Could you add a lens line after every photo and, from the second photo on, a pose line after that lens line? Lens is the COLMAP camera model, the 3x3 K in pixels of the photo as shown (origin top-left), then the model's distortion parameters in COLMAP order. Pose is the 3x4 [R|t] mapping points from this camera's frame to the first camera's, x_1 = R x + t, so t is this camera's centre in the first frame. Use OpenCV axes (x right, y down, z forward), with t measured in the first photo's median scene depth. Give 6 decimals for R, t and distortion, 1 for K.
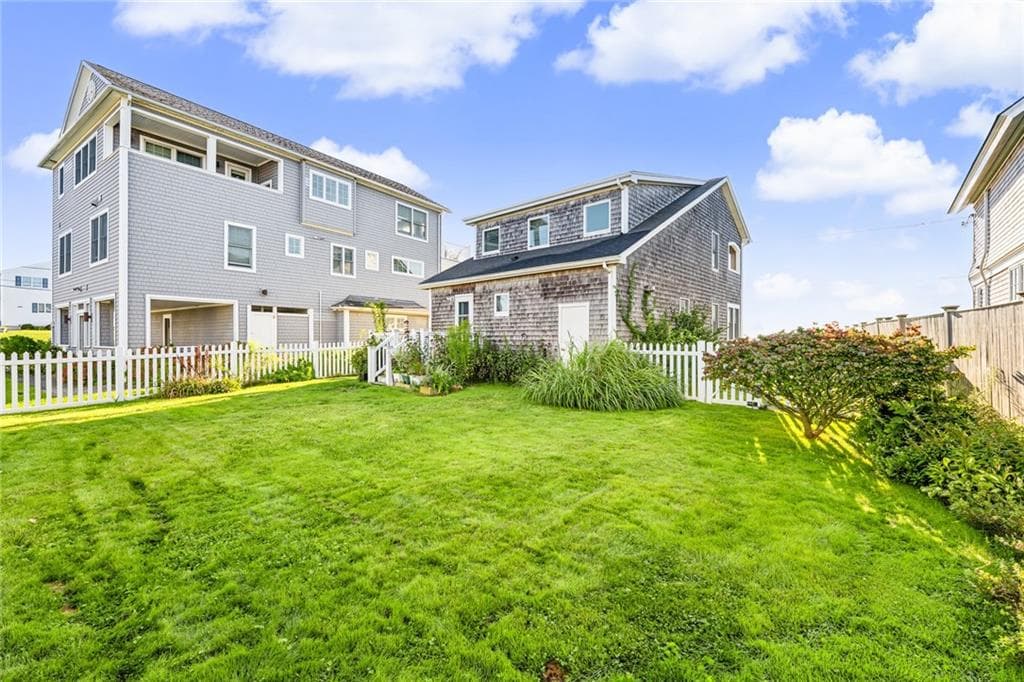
lens RADIAL K [[421.3, 0, 513.2], [0, 421.3, 344.9], [0, 0, 1]] dist [-0.024814, 0.000238]
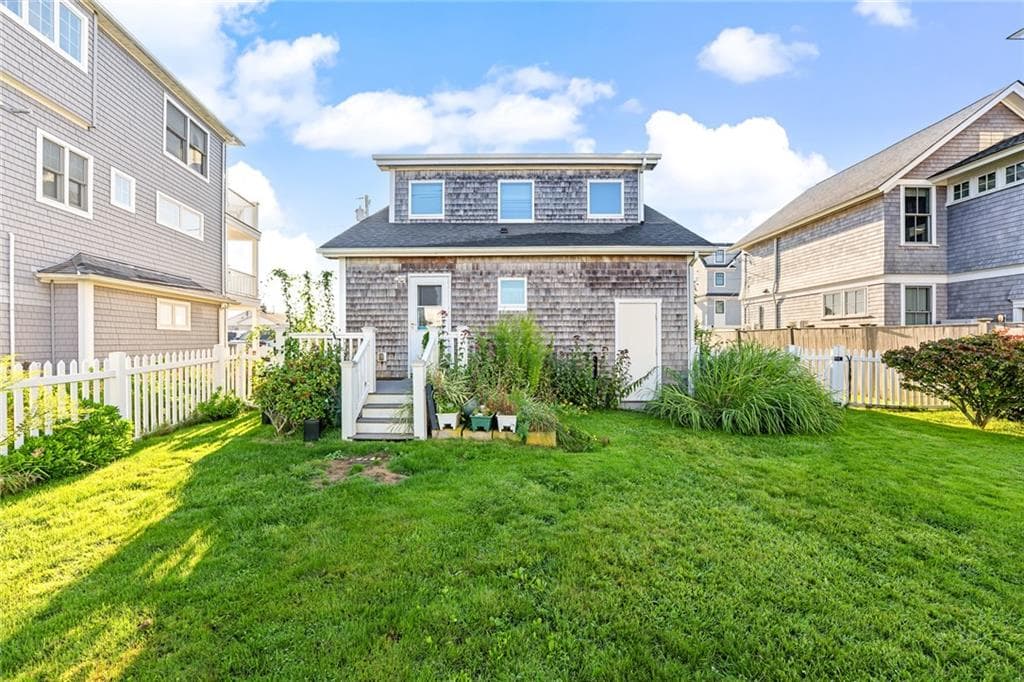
lens RADIAL K [[421.3, 0, 513.2], [0, 421.3, 344.9], [0, 0, 1]] dist [-0.024814, 0.000238]
pose [[0.743899, -0.009272, 0.668228, -0.534587], [0.013407, 0.999910, -0.001050, -0.013343], [-0.668158, 0.009740, 0.743956, 0.540983]]
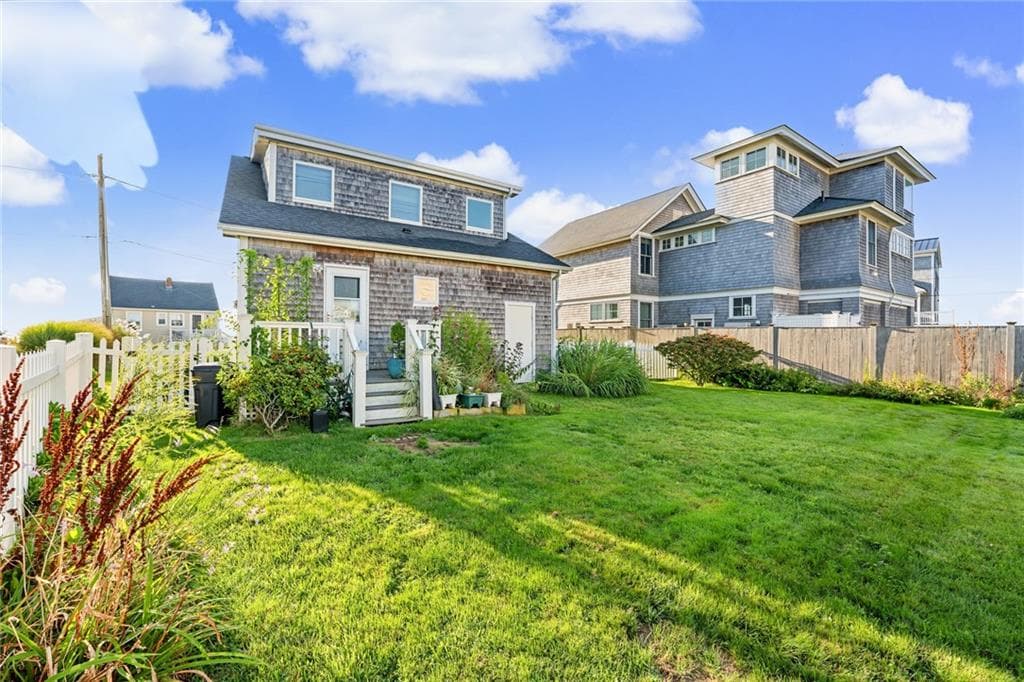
lens RADIAL K [[421.3, 0, 513.2], [0, 421.3, 344.9], [0, 0, 1]] dist [-0.024814, 0.000238]
pose [[0.246259, -0.013188, 0.969114, -0.794143], [0.008703, 0.999897, 0.011395, -0.008380], [-0.969165, 0.005628, 0.246348, 0.732608]]
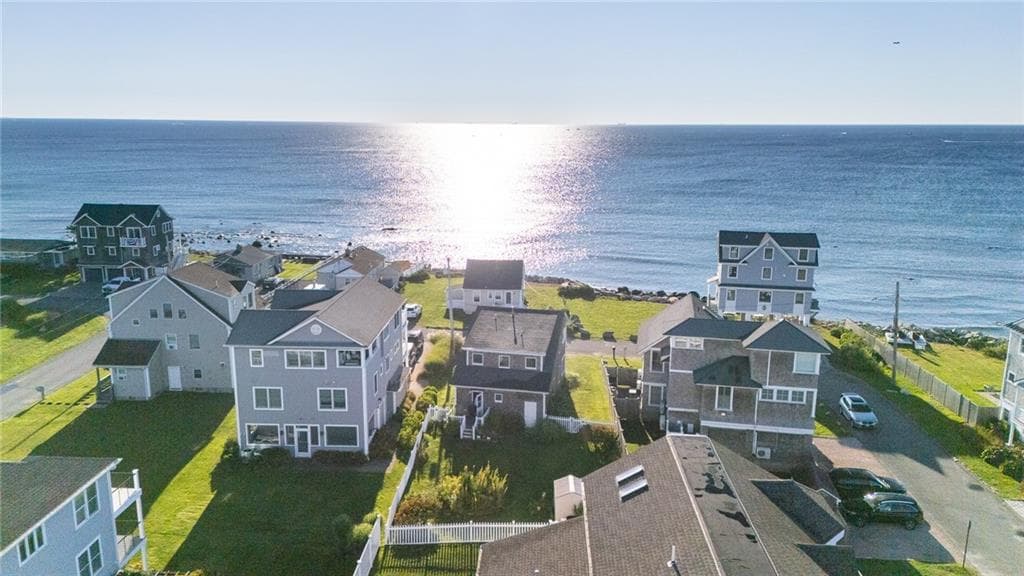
lens RADIAL K [[741.3, 0, 512.0], [0, 741.3, 288.0], [0, 0, 1]] dist [0.056978, -0.002747]
pose [[0.861274, -0.101391, 0.497923, -2.401210], [0.001830, 0.980504, 0.196491, -1.840402], [-0.508138, -0.168321, 0.844668, -3.103675]]
